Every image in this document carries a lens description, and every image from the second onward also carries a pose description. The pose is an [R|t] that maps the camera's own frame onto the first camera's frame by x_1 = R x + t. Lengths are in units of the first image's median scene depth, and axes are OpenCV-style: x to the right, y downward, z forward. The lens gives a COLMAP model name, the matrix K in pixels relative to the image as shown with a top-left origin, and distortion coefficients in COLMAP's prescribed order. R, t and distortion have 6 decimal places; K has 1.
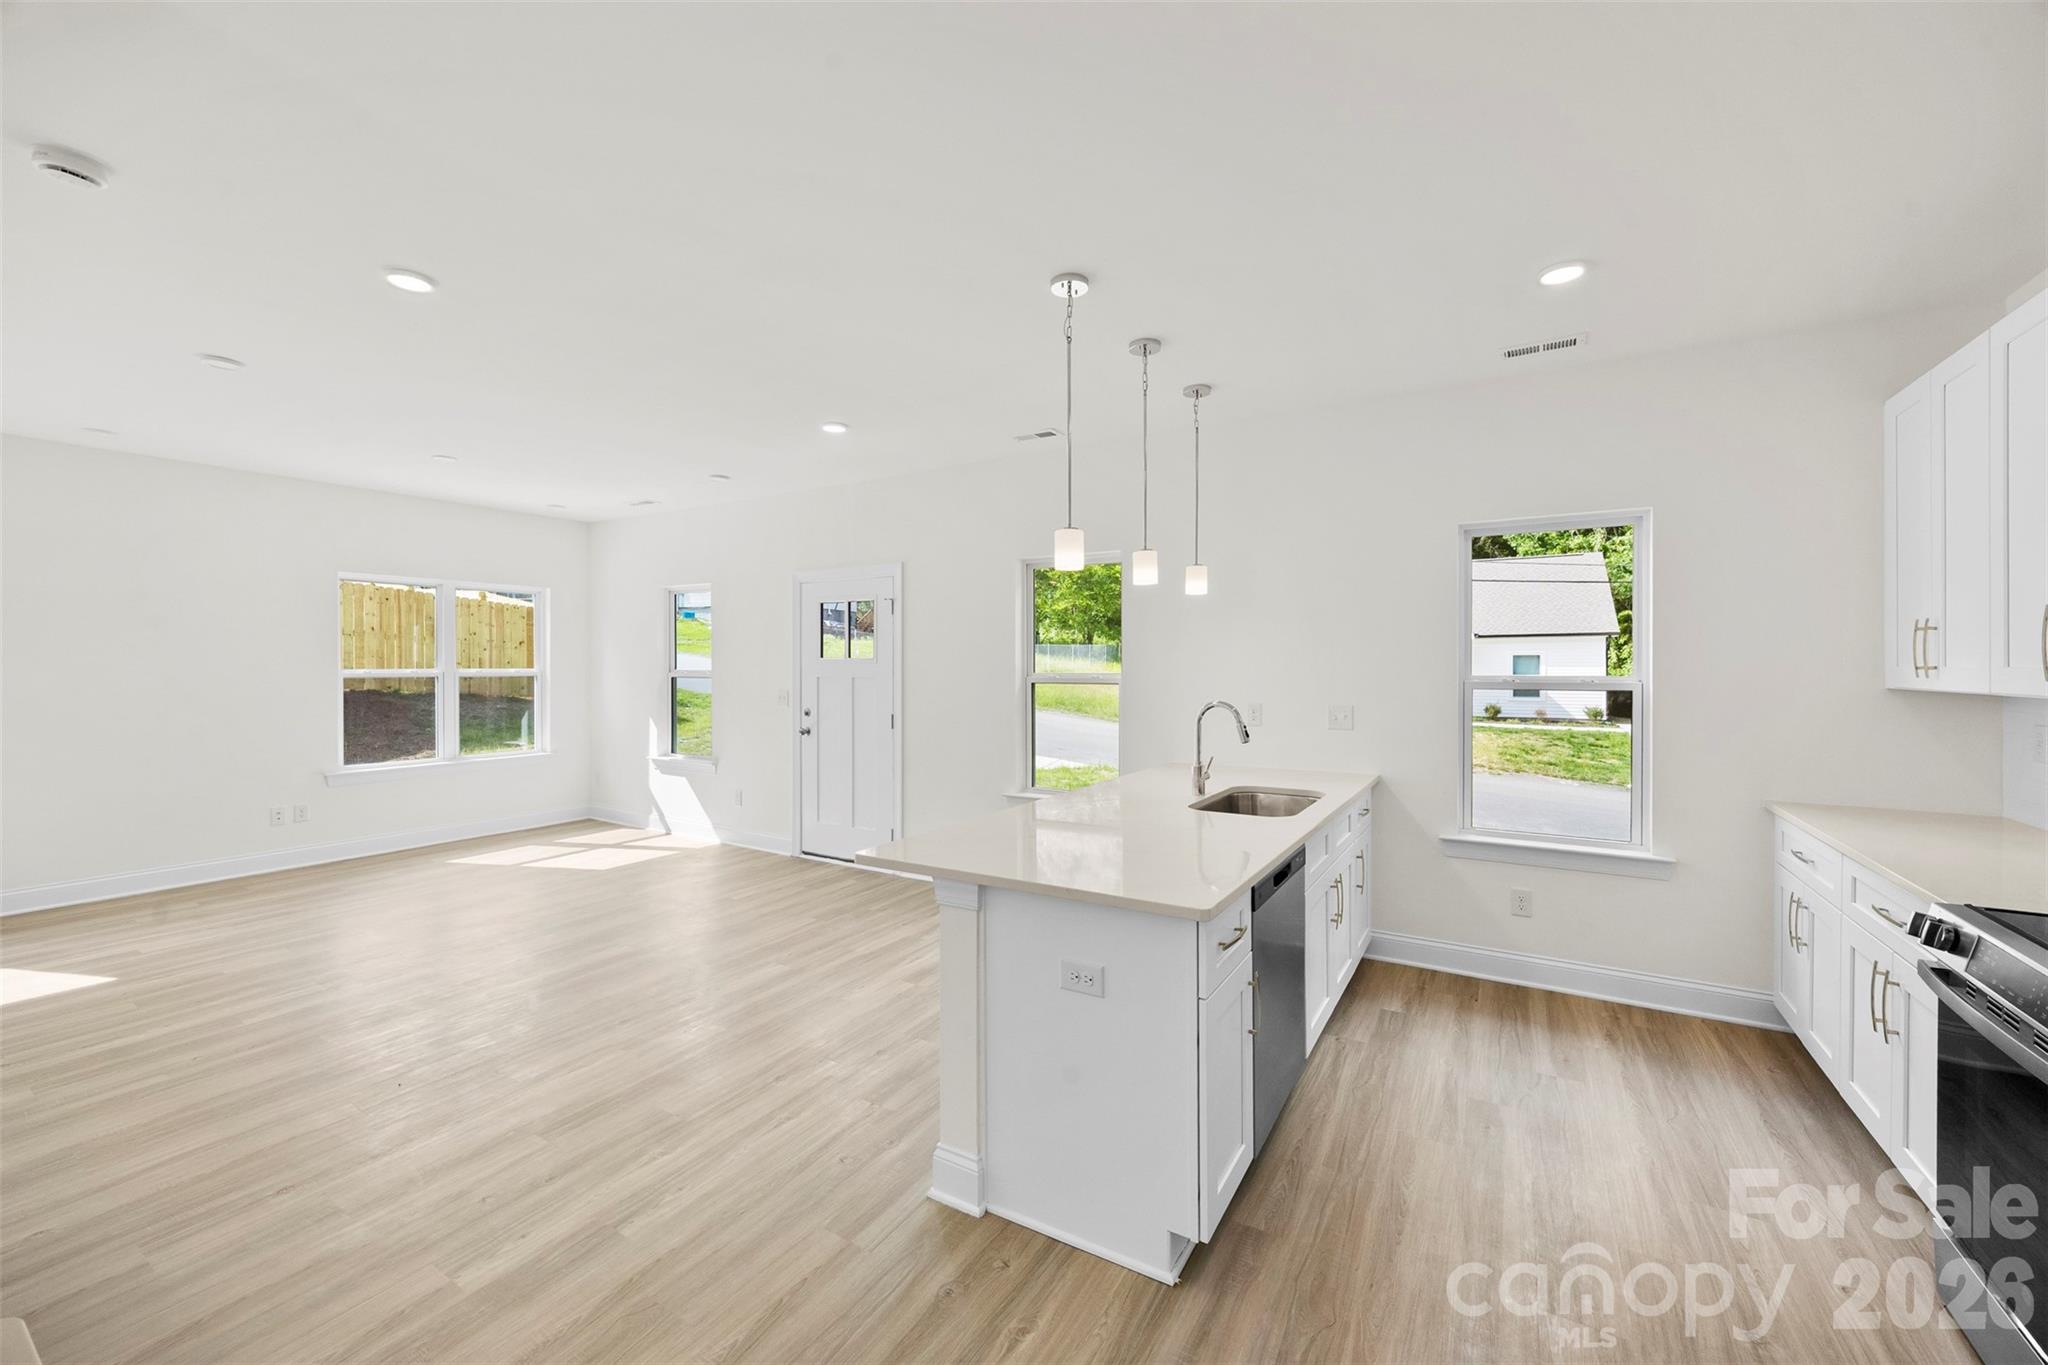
lens RADIAL K [[791.8, 0, 1035.9], [0, 791.8, 664.7], [0, 0, 1]] dist [-0.000889, -0.000219]
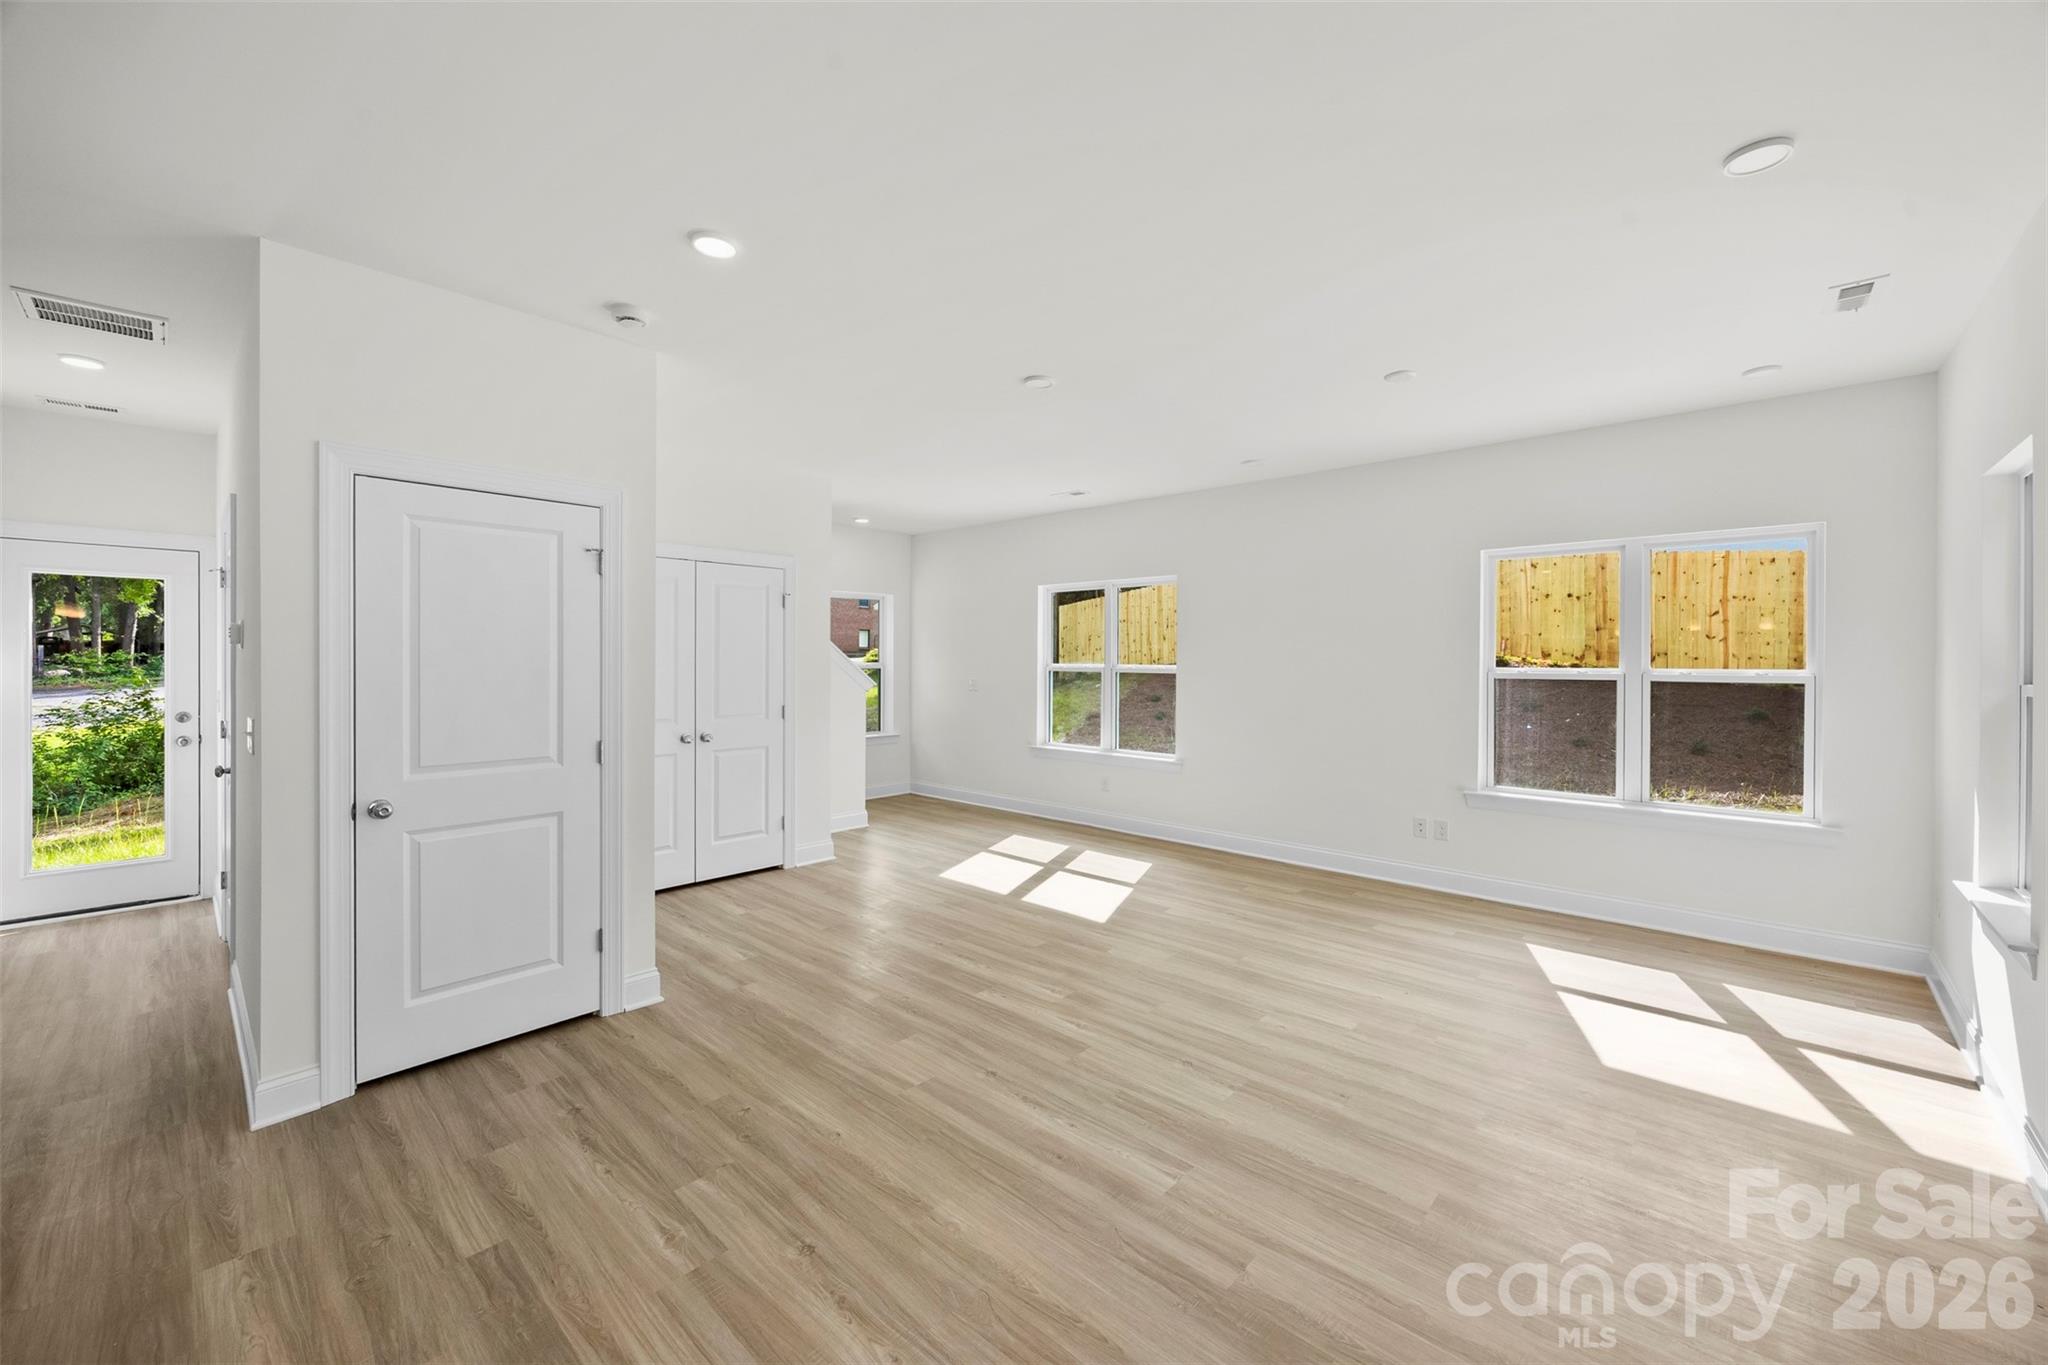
lens RADIAL K [[791.8, 0, 1044.2], [0, 791.8, 671.0], [0, 0, 1]] dist [-0.000889, -0.000219]
pose [[-0.195364, 0.010739, -0.980672, 0.032434], [-0.002753, 0.999930, 0.011498, 0.002257], [0.980727, 0.004946, -0.195321, 1.269544]]
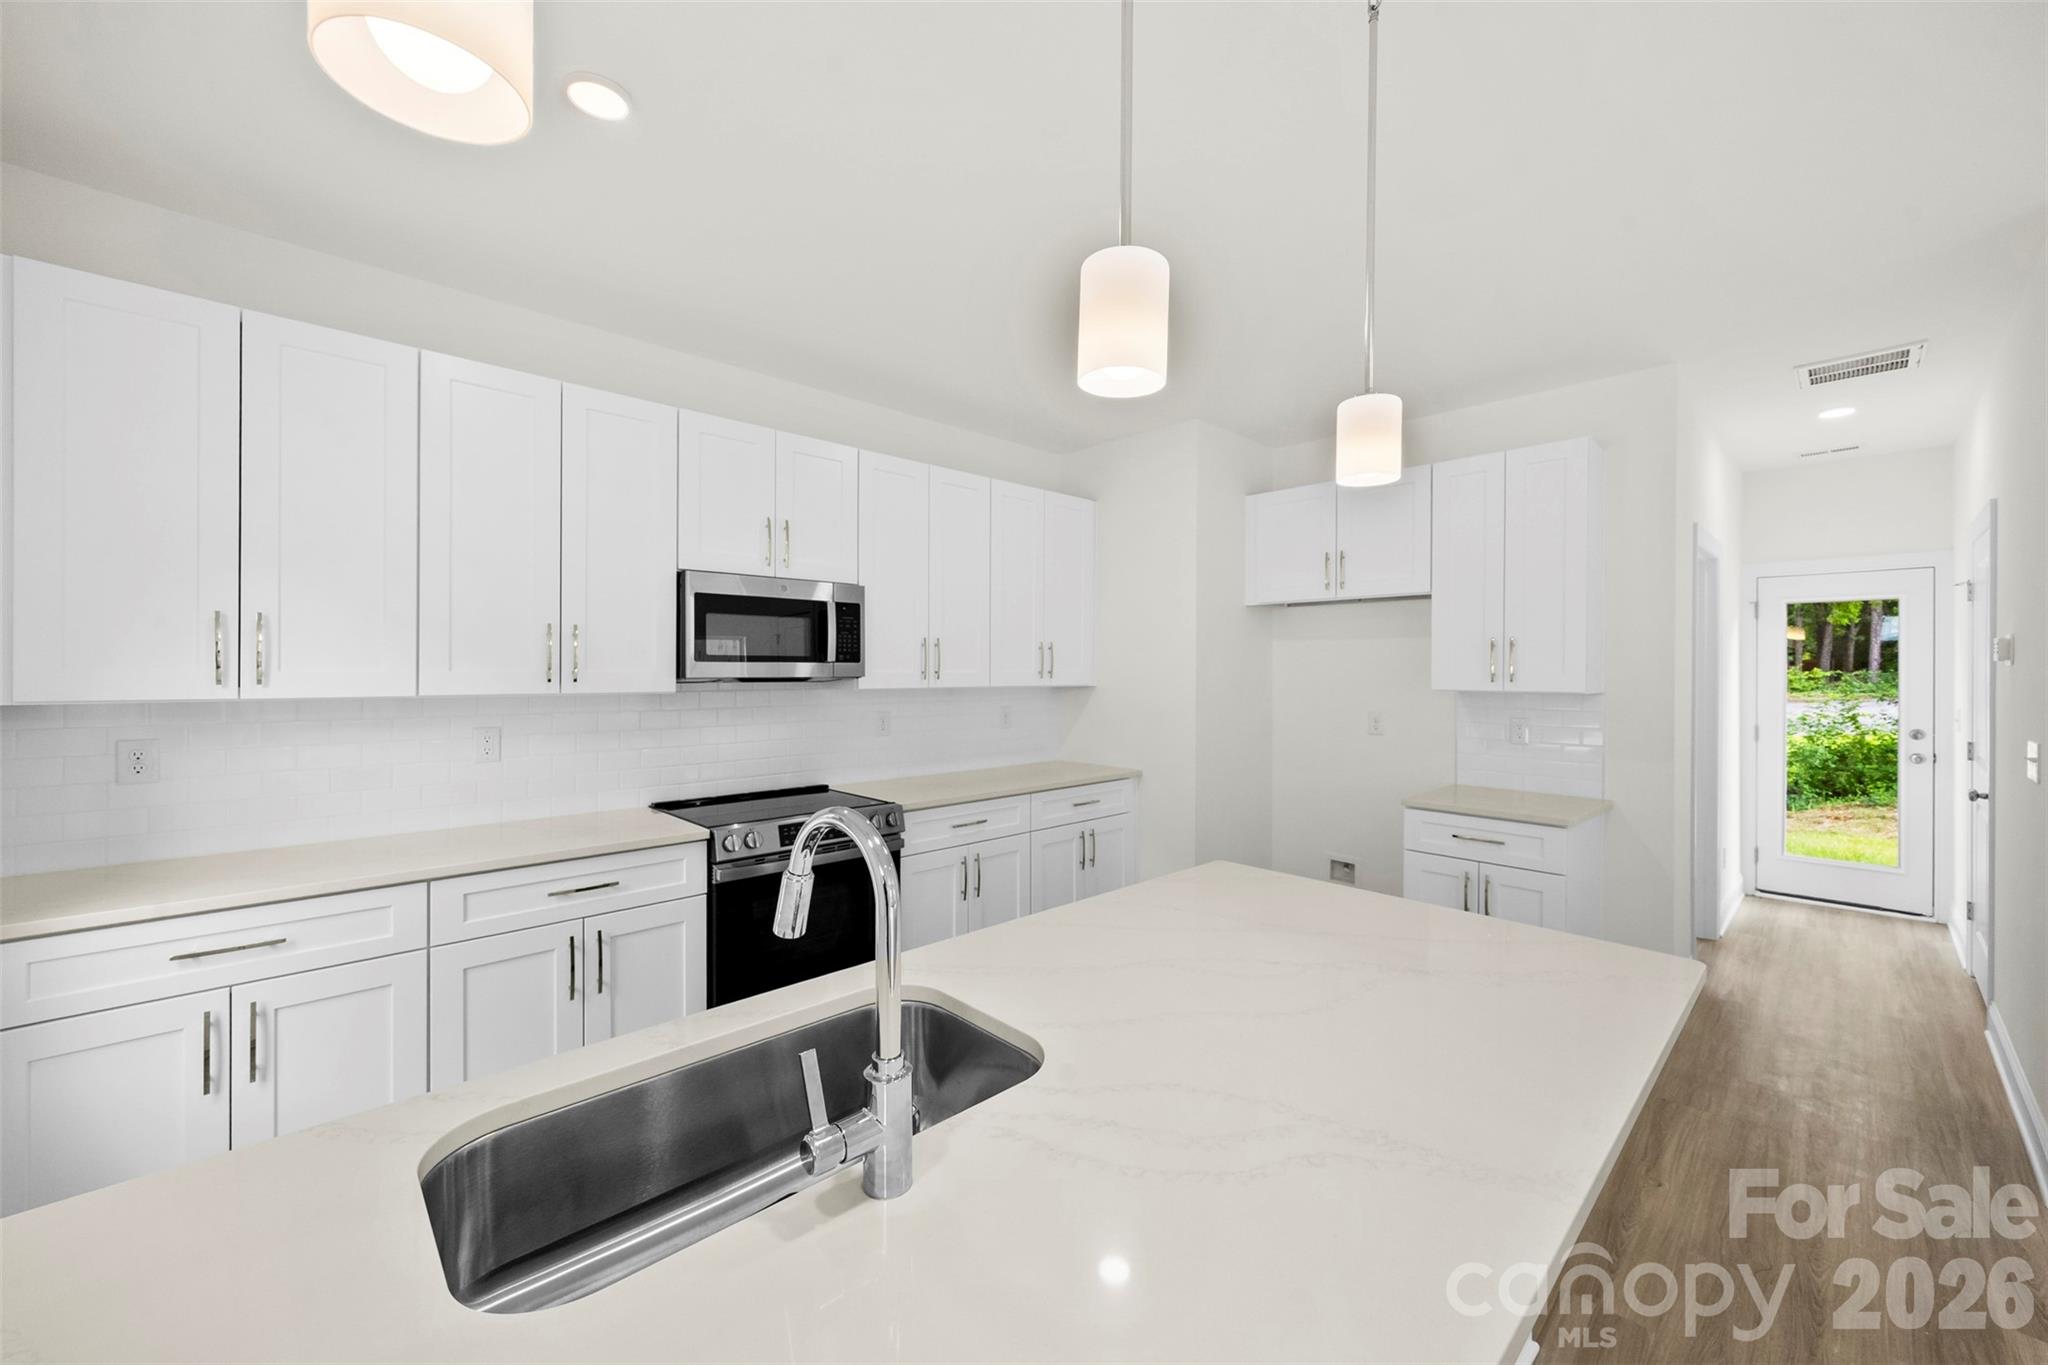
lens RADIAL K [[791.8, 0, 1046.5], [0, 791.8, 677.5], [0, 0, 1]] dist [-0.000889, -0.000219]
pose [[-0.967185, -0.005875, 0.254007, 0.091733], [-0.004489, 0.999972, 0.006038, 0.001955], [-0.254035, 0.004700, -0.967184, 1.248609]]
